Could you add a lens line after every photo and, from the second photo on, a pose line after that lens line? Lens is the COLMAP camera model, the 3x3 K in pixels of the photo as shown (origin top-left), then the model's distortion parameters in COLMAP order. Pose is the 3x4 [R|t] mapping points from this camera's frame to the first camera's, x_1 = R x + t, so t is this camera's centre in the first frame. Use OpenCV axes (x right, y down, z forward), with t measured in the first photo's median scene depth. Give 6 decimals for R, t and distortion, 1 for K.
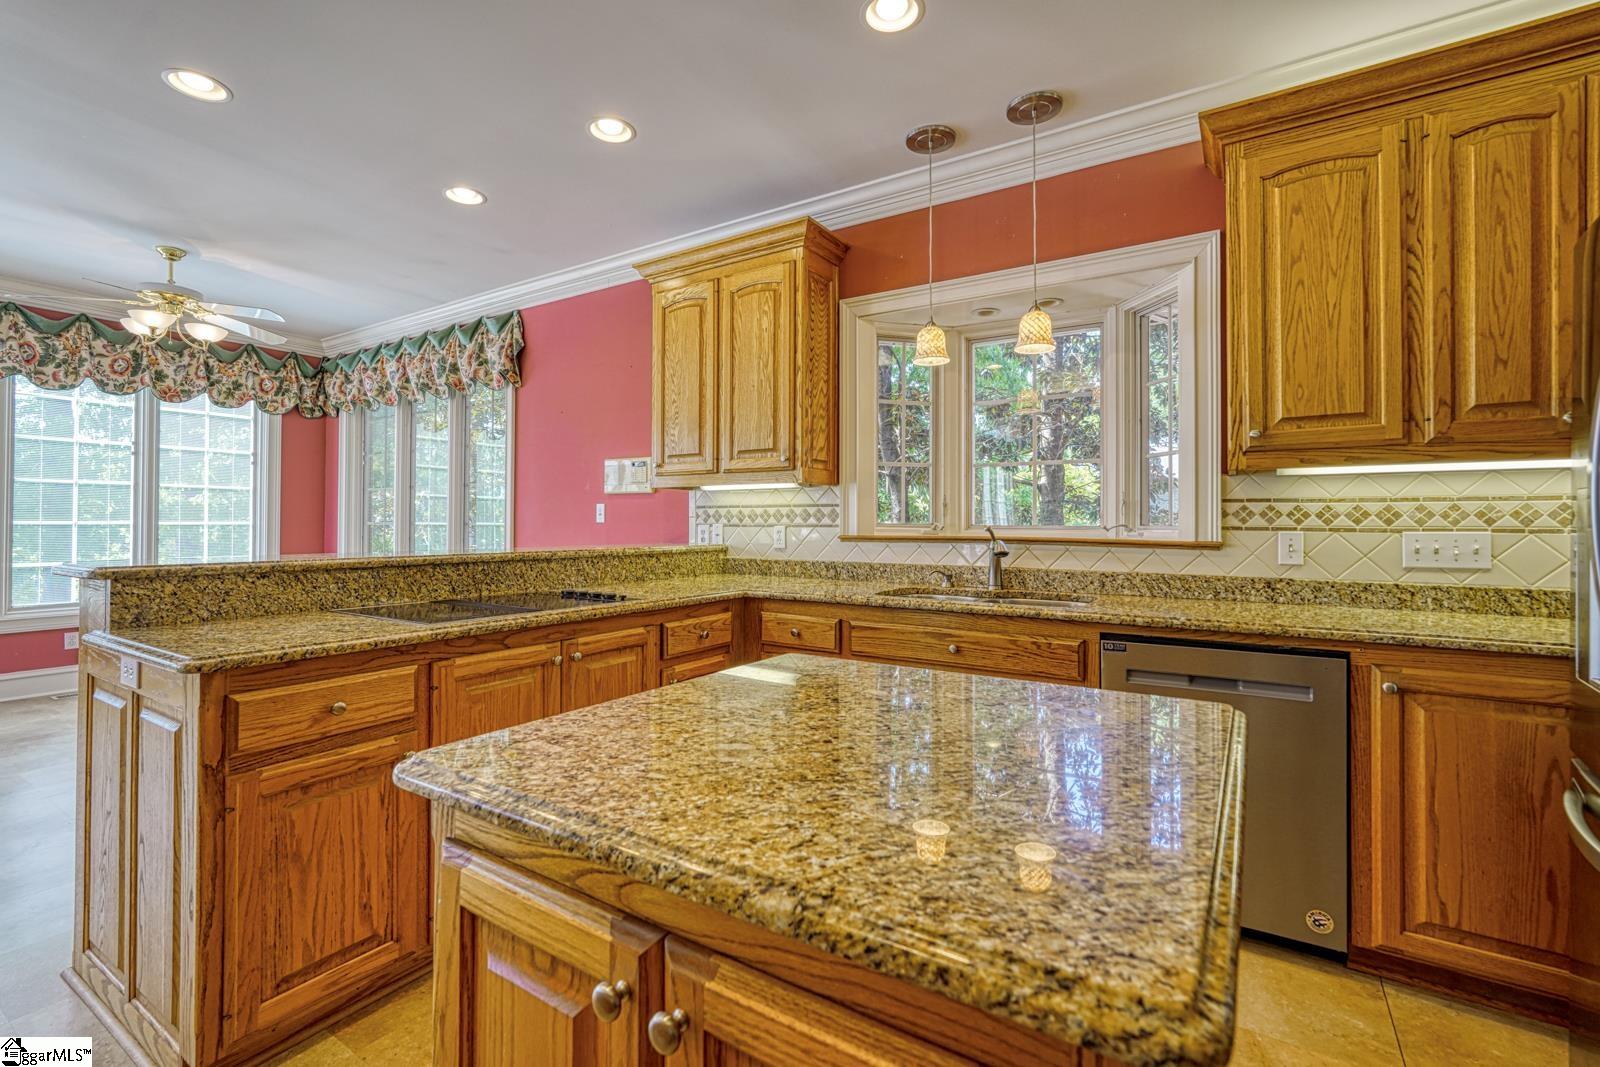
lens RADIAL K [[727.8, 0, 800.0], [0, 727.8, 533.5], [0, 0, 1]] dist [0.011219, 0.000586]
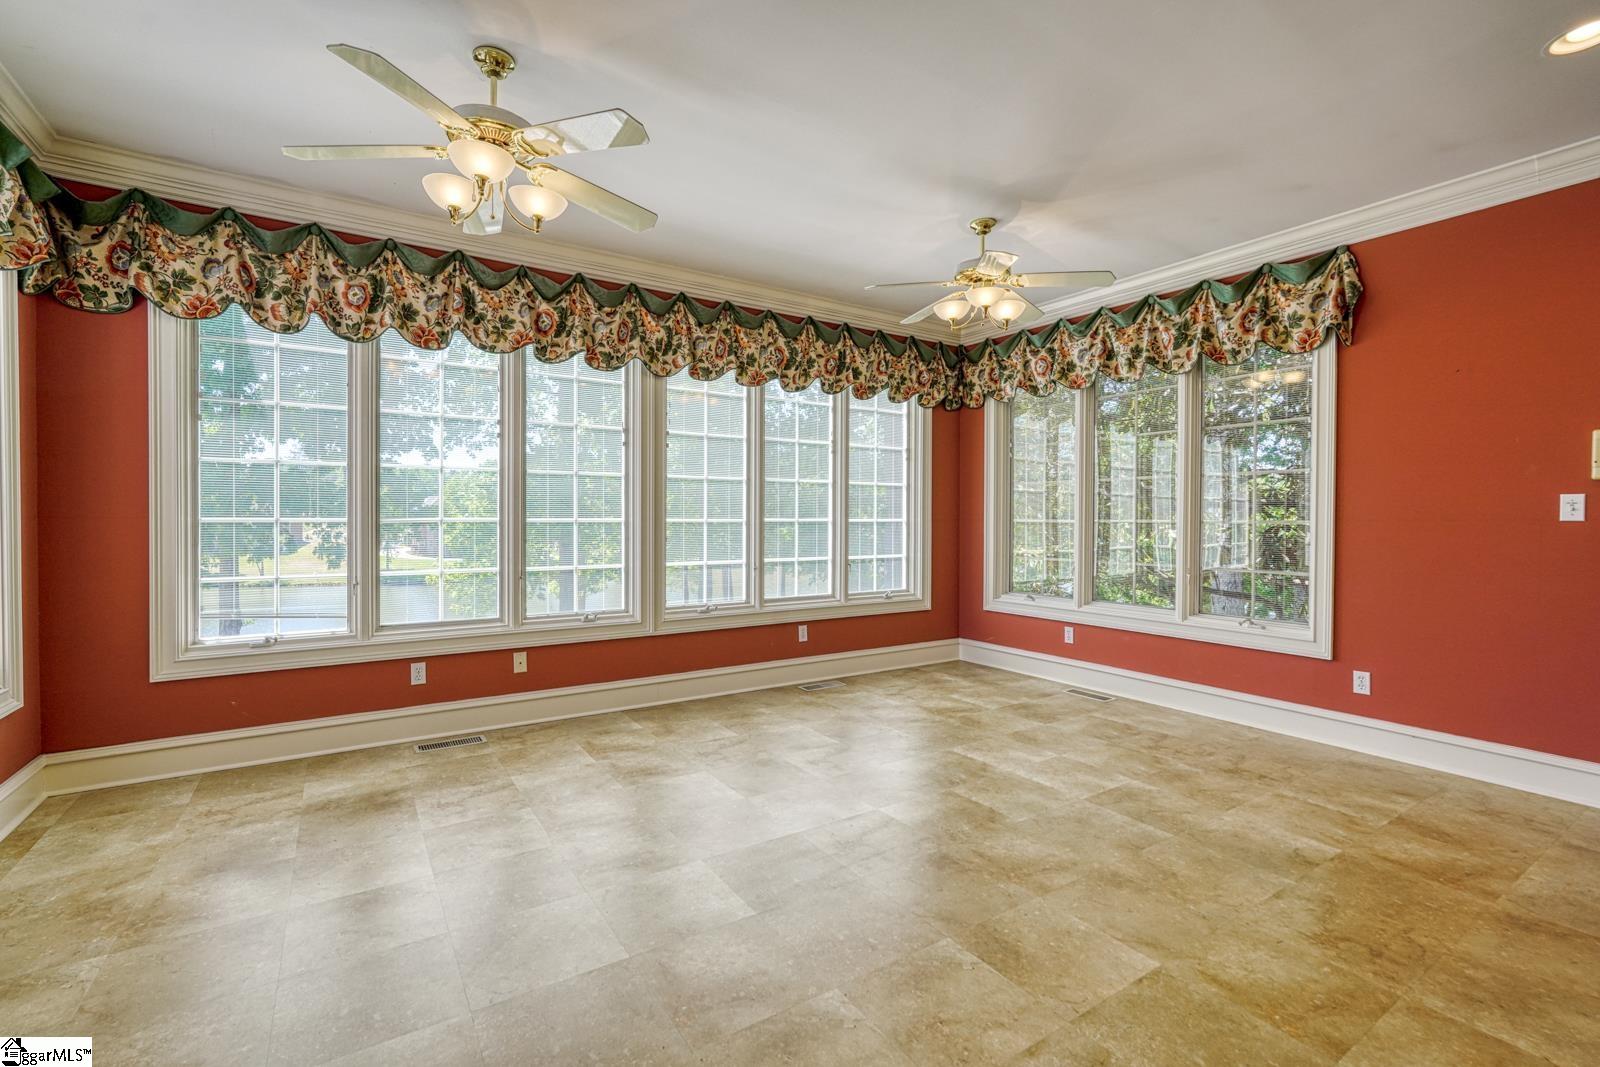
lens RADIAL K [[727.8, 0, 800.0], [0, 727.8, 533.5], [0, 0, 1]] dist [0.011219, 0.000586]
pose [[0.922183, 0.009236, -0.386643, -0.583338], [-0.007301, 0.999952, 0.006472, -0.001553], [0.386684, -0.003145, 0.922207, 0.054009]]
